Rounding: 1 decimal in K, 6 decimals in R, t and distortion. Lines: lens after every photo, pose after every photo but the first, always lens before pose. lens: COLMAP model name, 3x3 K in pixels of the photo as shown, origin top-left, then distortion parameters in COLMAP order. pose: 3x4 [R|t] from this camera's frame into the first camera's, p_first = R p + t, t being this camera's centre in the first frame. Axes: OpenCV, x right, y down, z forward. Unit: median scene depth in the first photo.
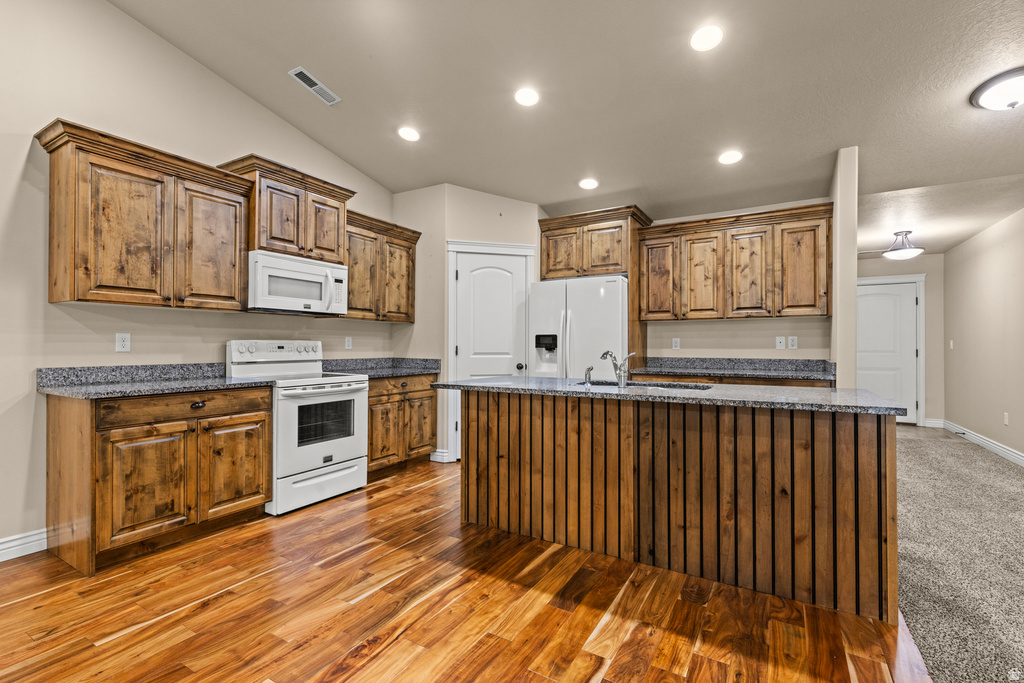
lens RADIAL K [[471.4, 0, 524.6], [0, 471.4, 342.4], [0, 0, 1]] dist [0.004294, 0.000449]
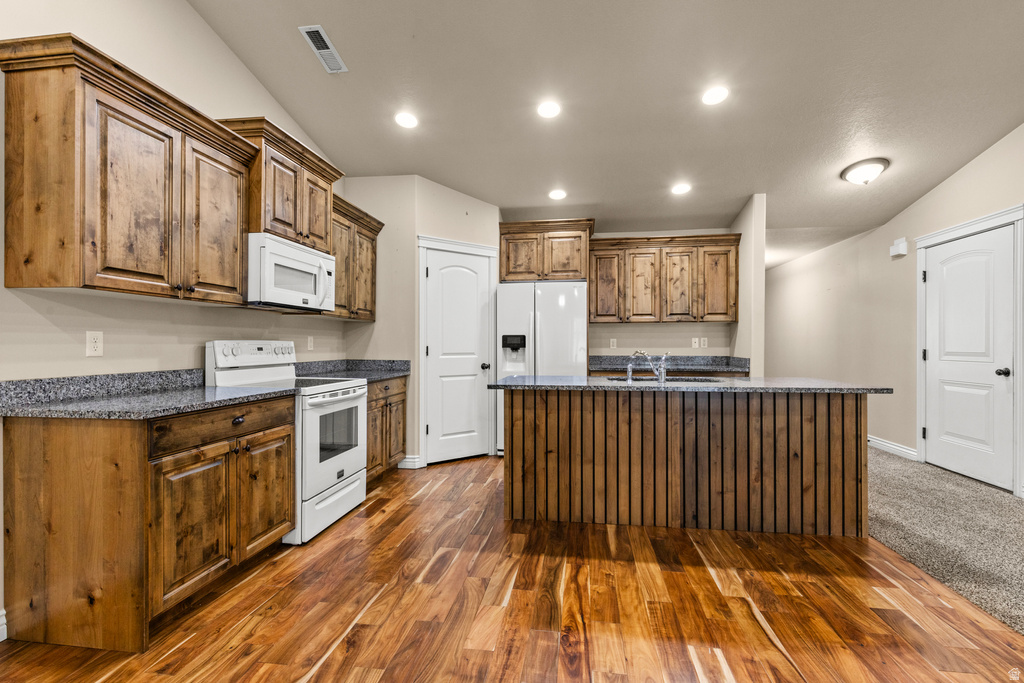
lens RADIAL K [[480.3, 0, 512.3], [0, 480.3, 345.5], [0, 0, 1]] dist [0.002701, 0.000522]
pose [[0.919922, -0.002574, 0.392093, -0.514075], [-0.001283, 0.999953, 0.009575, -0.004890], [-0.392099, -0.009311, 0.919876, 0.044972]]
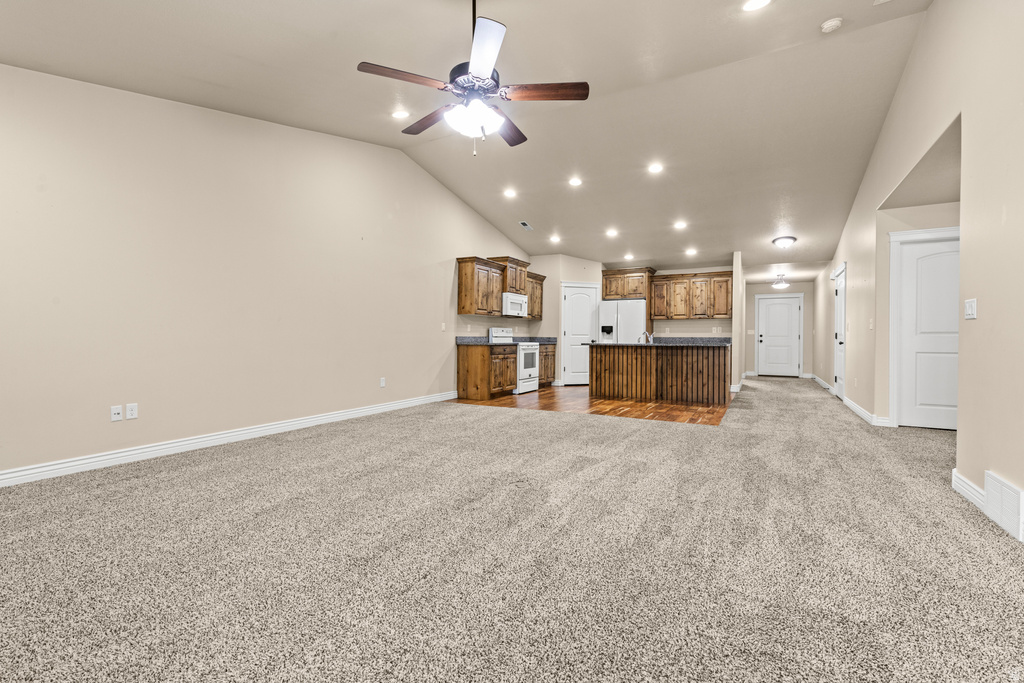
lens RADIAL K [[608.0, 0, 485.8], [0, 608.0, 344.6], [0, 0, 1]] dist [0.001930, 0.000181]
pose [[0.999323, 0.003261, 0.036641, -0.835254], [-0.003740, 0.999908, 0.013009, 0.047248], [-0.036595, -0.013138, 0.999244, -2.390491]]
